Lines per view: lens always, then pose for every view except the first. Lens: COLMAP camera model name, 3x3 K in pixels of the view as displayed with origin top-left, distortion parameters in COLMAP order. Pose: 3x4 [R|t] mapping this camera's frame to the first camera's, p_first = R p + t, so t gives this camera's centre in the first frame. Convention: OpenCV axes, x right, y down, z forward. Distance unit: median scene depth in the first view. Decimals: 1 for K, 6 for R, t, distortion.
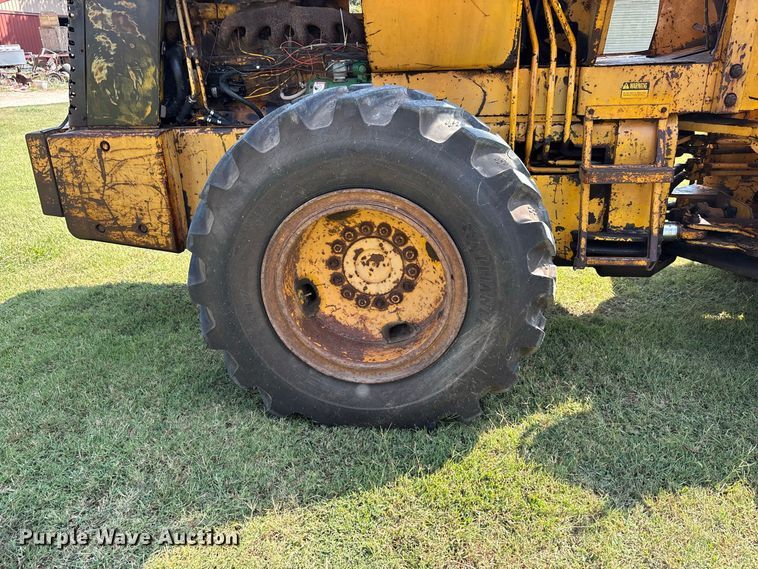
lens RADIAL K [[574.3, 0, 378.5], [0, 574.3, 282.9], [0, 0, 1]] dist [0.045448, -0.056073]
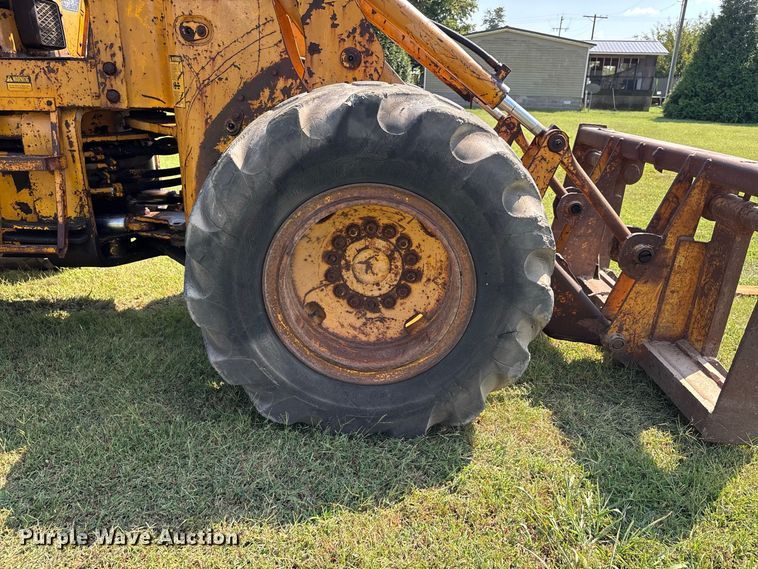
lens RADIAL K [[574.3, 0, 389.9], [0, 574.3, 293.2], [0, 0, 1]] dist [0.045448, -0.056073]
pose [[0.987040, -0.007657, 0.160295, 0.907647], [0.010232, 0.999831, -0.015251, 0.065944], [-0.160151, 0.016693, 0.986951, -0.124715]]
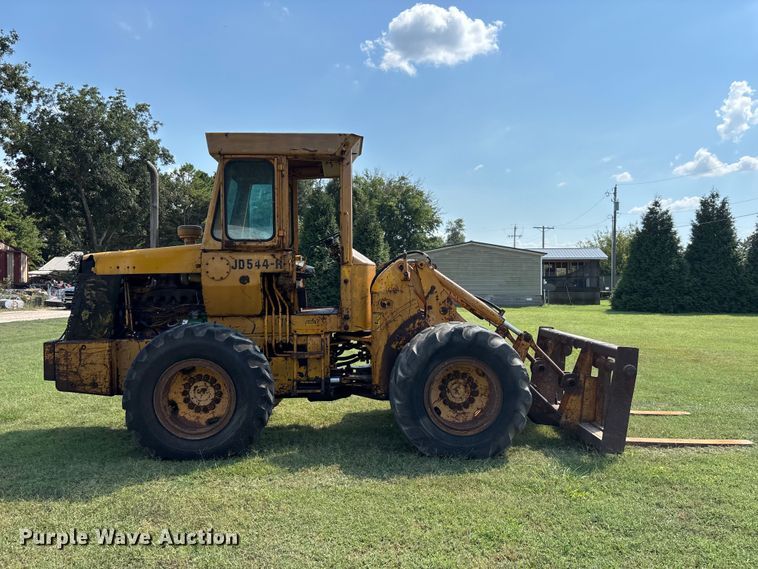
lens RADIAL K [[574.3, 0, 375.0], [0, 574.3, 289.6], [0, 0, 1]] dist [0.045448, -0.056073]
pose [[0.984480, 0.009927, 0.175214, 0.265936], [0.052006, 0.937052, -0.345296, 0.422491], [-0.167612, 0.349050, 0.921993, -1.454350]]
